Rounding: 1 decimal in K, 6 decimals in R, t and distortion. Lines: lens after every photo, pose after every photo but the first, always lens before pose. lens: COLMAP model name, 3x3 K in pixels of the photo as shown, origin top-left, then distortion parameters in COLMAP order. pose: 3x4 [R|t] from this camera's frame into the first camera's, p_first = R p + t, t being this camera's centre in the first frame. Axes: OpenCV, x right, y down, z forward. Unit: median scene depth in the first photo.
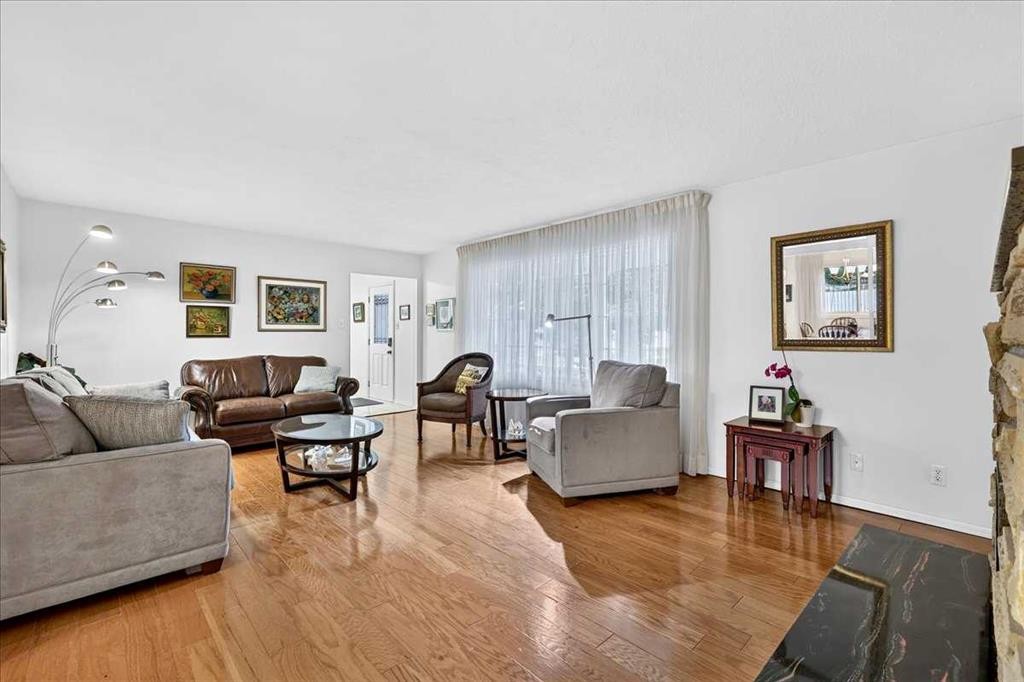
lens RADIAL K [[445.4, 0, 514.7], [0, 445.4, 336.7], [0, 0, 1]] dist [0.001638, -0.000189]
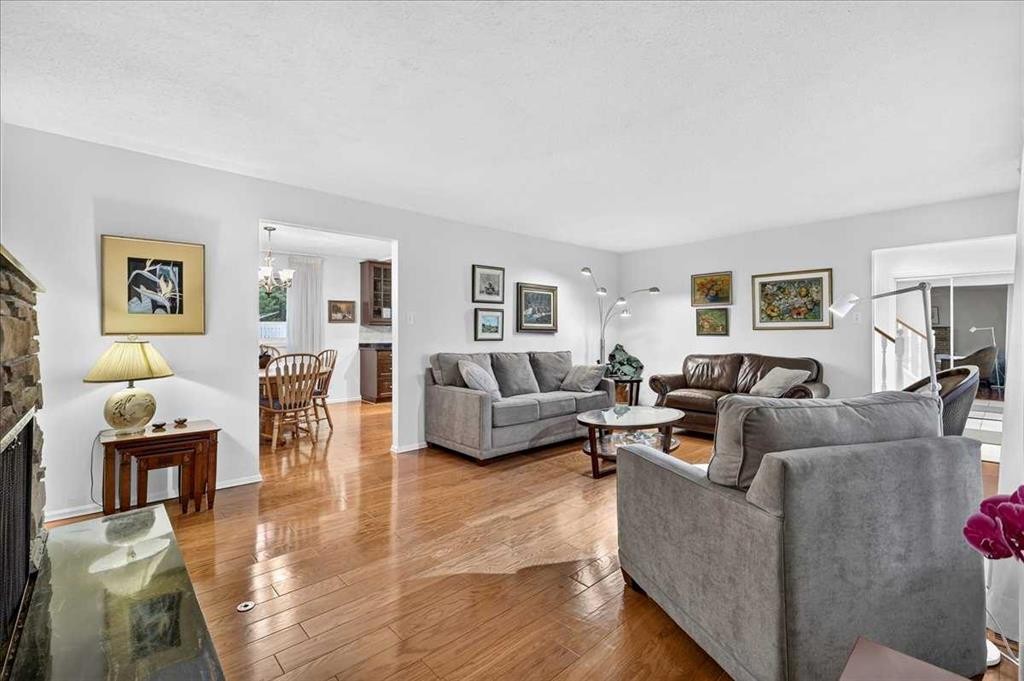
lens RADIAL K [[445.4, 0, 516.8], [0, 445.4, 335.7], [0, 0, 1]] dist [0.001638, -0.000189]
pose [[-0.016288, 0.001605, -0.999866, 0.455540], [-0.002900, 0.999994, 0.001653, 0.001336], [0.999863, 0.002927, -0.016284, 0.482126]]
